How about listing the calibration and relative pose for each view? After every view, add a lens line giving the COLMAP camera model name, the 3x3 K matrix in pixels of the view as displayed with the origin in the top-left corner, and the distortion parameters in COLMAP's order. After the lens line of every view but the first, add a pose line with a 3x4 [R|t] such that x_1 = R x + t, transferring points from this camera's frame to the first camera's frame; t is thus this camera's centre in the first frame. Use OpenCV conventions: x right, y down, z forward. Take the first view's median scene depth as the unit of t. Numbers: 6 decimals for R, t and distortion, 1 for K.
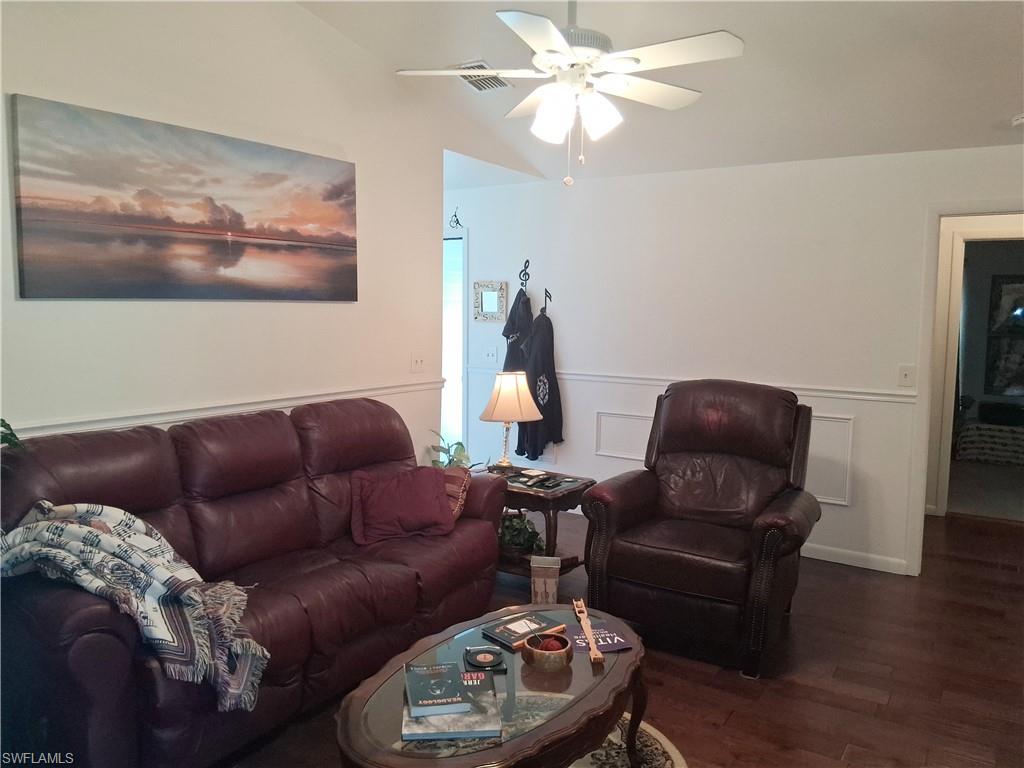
lens RADIAL K [[771.9, 0, 512.0], [0, 771.9, 384.0], [0, 0, 1]] dist [0.155732, -0.266663]
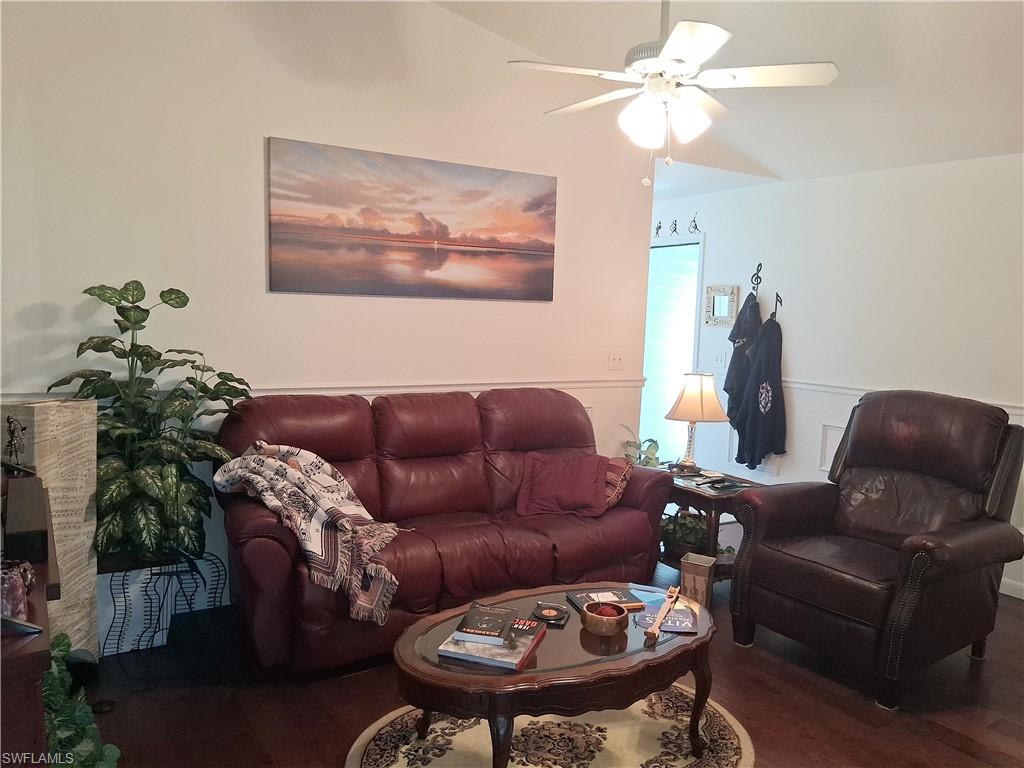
lens RADIAL K [[771.9, 0, 512.0], [0, 771.9, 384.0], [0, 0, 1]] dist [0.155732, -0.266663]
pose [[0.911910, 0.056473, -0.406486, 0.243120], [-0.062417, 0.998049, -0.001369, 0.019749], [0.405616, 0.026620, 0.913656, -0.033440]]
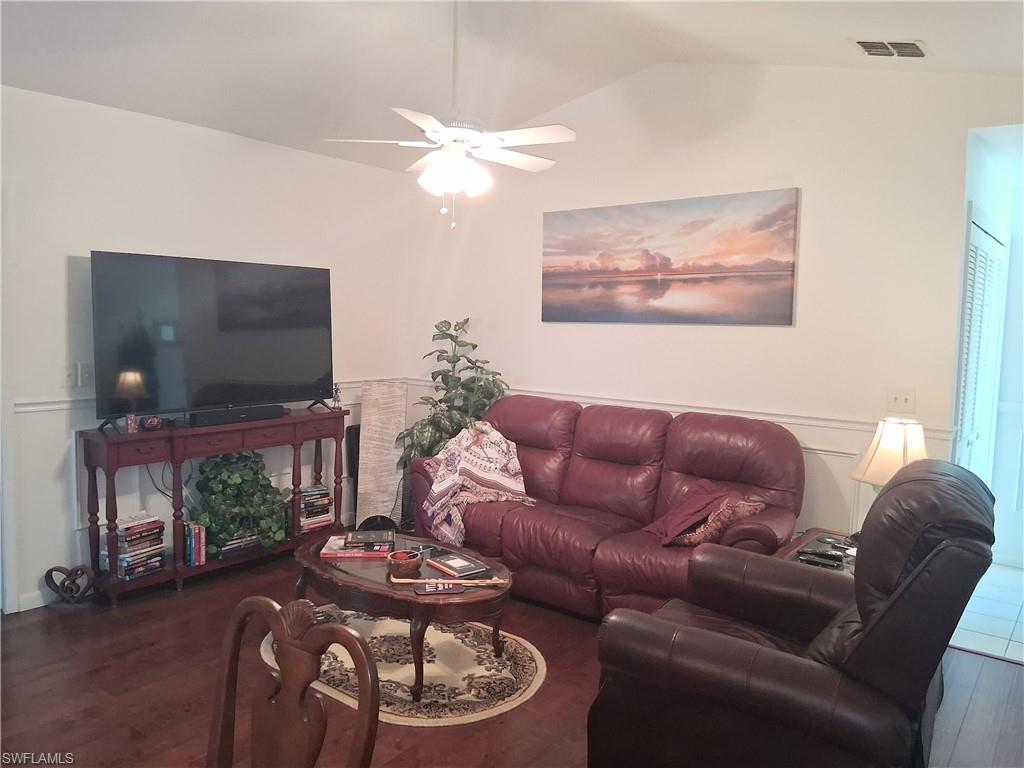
lens RADIAL K [[771.9, 0, 512.0], [0, 771.9, 384.0], [0, 0, 1]] dist [0.155732, -0.266663]
pose [[-0.071369, 0.073440, -0.994743, 0.987612], [-0.120392, 0.989360, 0.081680, -0.084250], [0.990158, 0.125589, -0.061768, 0.858936]]
